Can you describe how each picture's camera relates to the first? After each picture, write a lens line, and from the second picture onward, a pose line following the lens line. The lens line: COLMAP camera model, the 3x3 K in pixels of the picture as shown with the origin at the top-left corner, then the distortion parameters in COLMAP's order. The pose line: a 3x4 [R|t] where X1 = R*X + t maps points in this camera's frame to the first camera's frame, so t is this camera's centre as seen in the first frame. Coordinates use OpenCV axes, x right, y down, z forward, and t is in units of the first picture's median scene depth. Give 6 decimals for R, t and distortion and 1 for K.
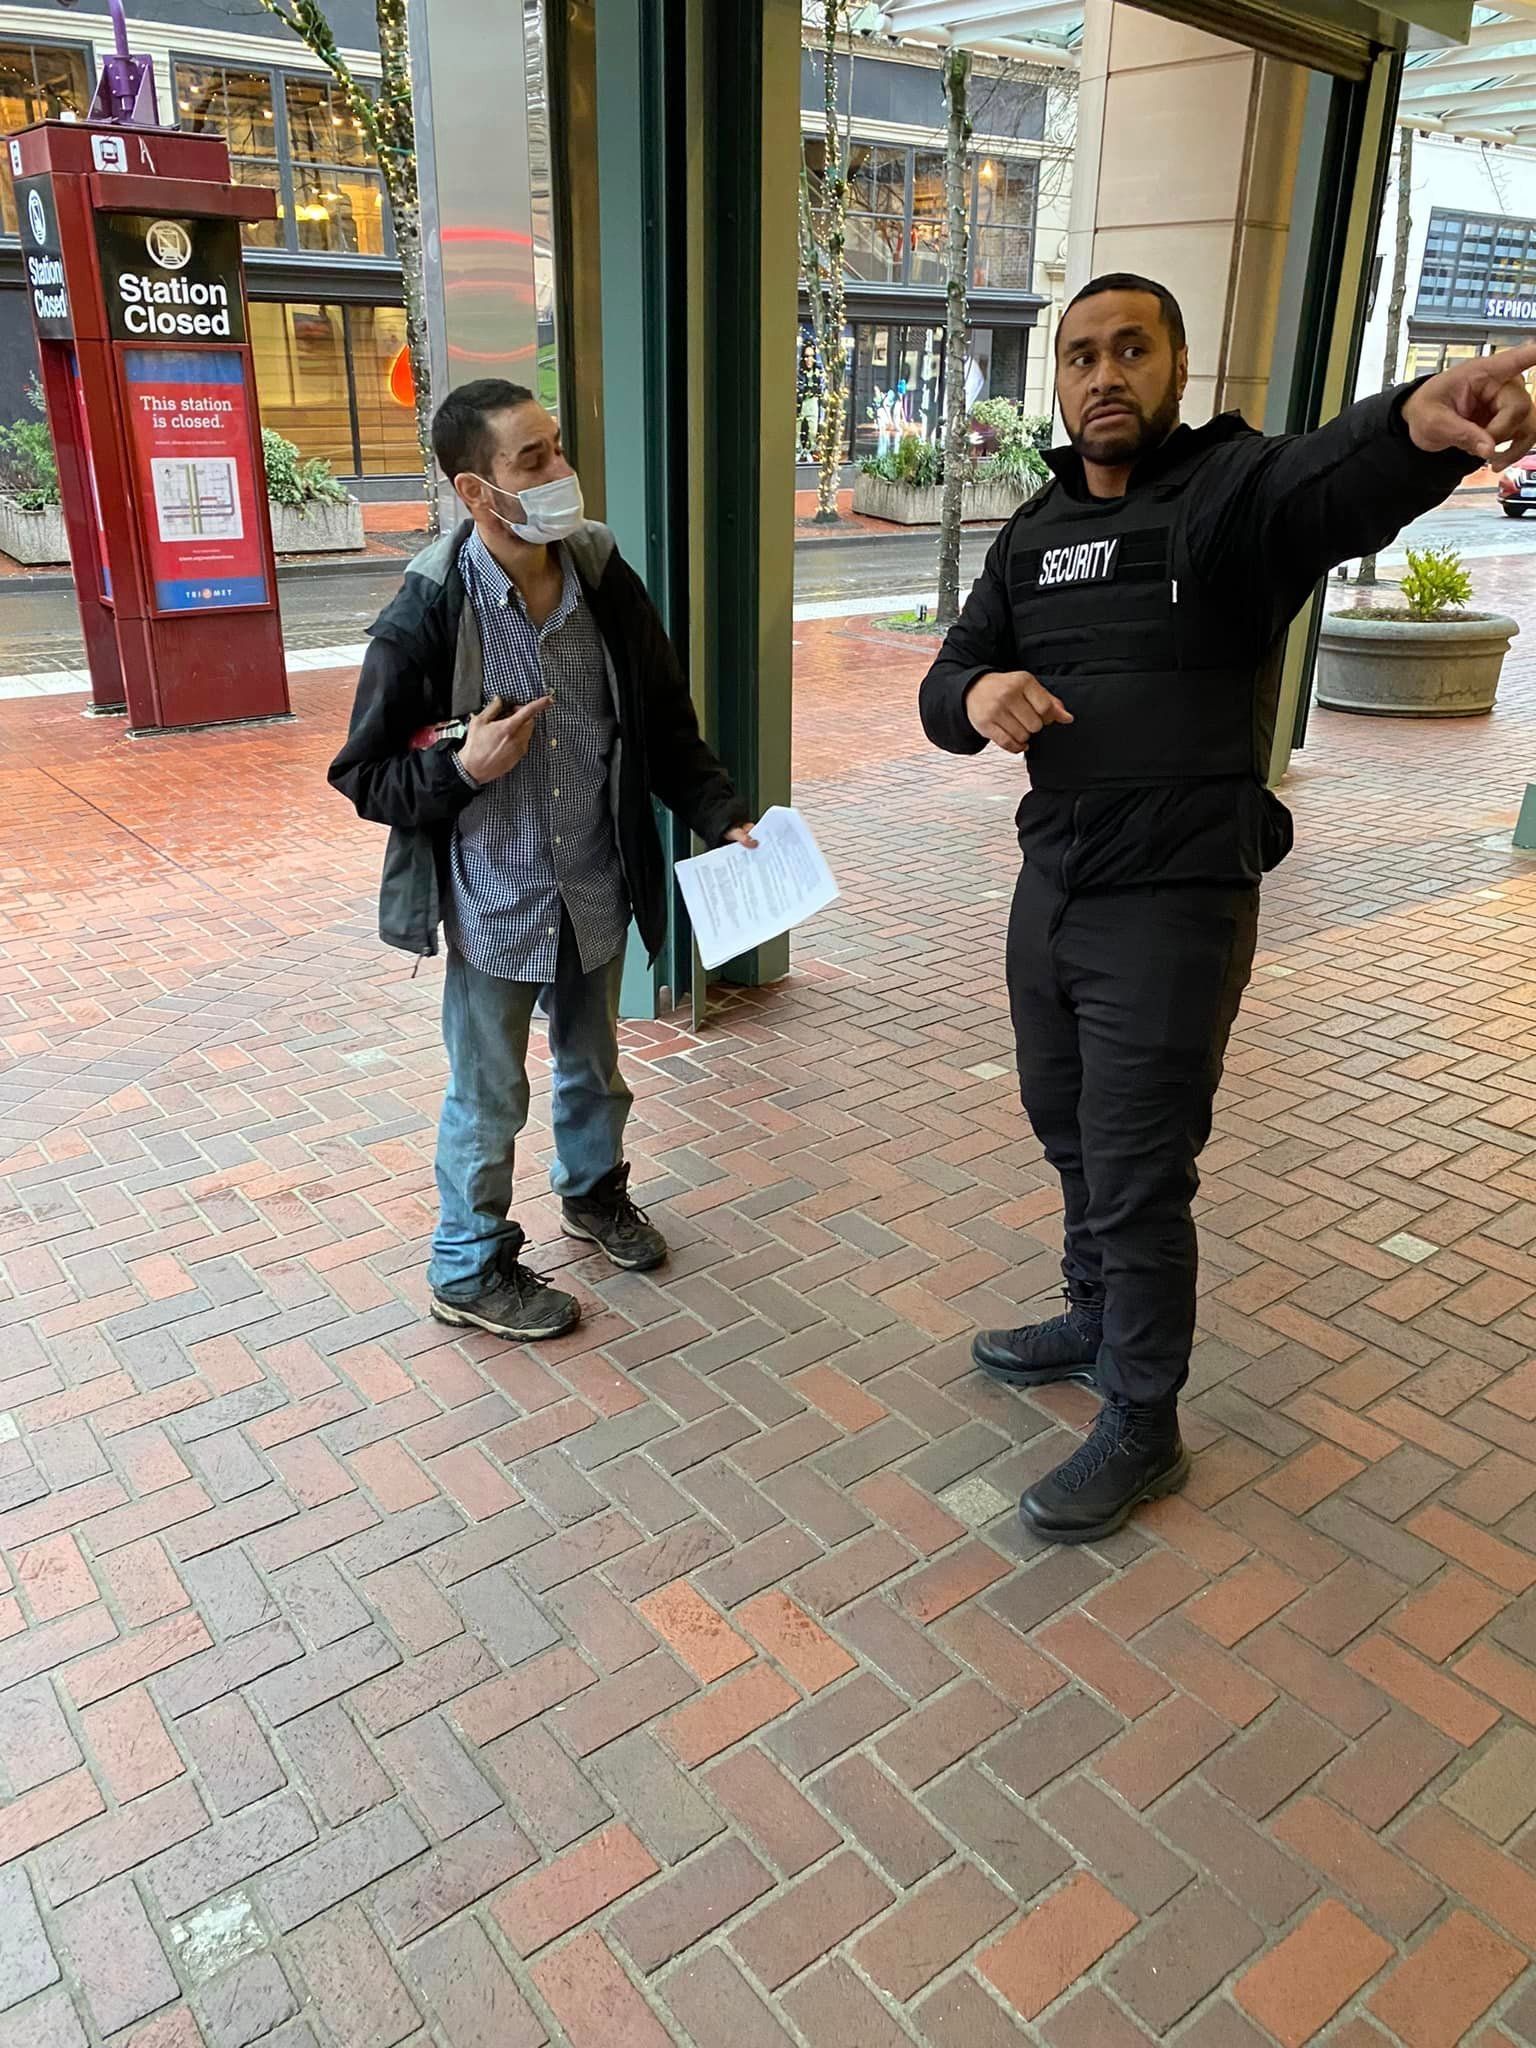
lens RADIAL K [[1595.3, 0, 769.5], [0, 1595.3, 968.7], [0, 0, 1]] dist [0.065397, -0.074646]
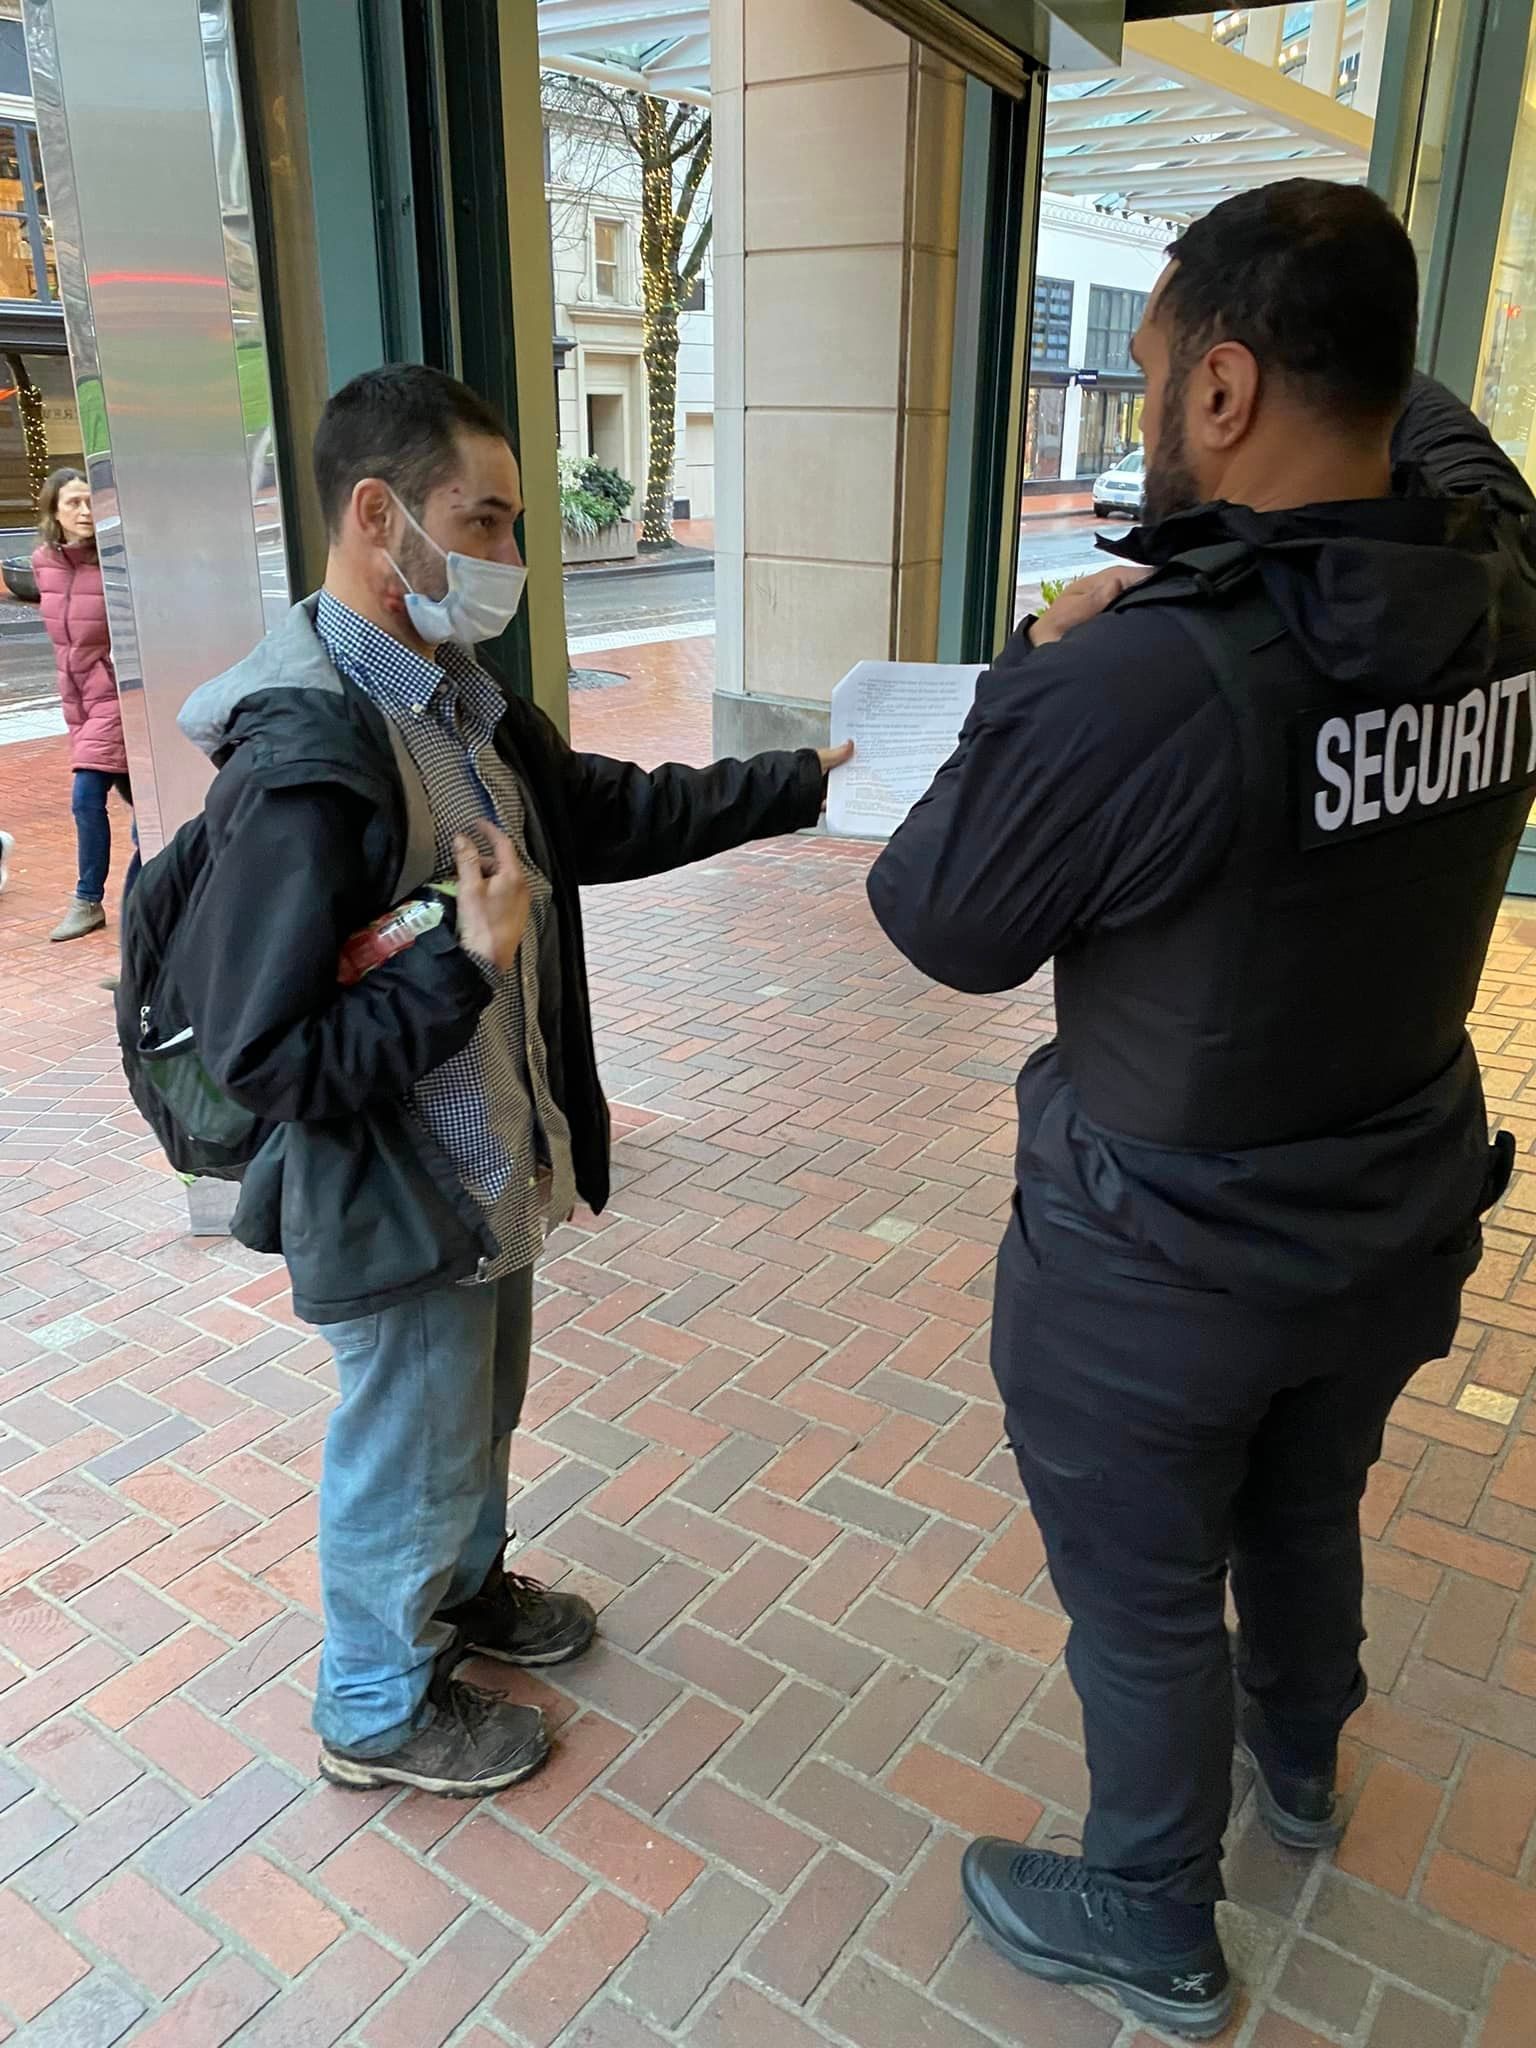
lens RADIAL K [[1595.3, 0, 769.5], [0, 1595.3, 968.7], [0, 0, 1]] dist [0.065397, -0.074646]
pose [[0.957187, -0.106642, 0.269111, -0.131482], [0.113164, 0.993537, -0.008796, -0.069807], [-0.266434, 0.038873, 0.963069, 0.209796]]
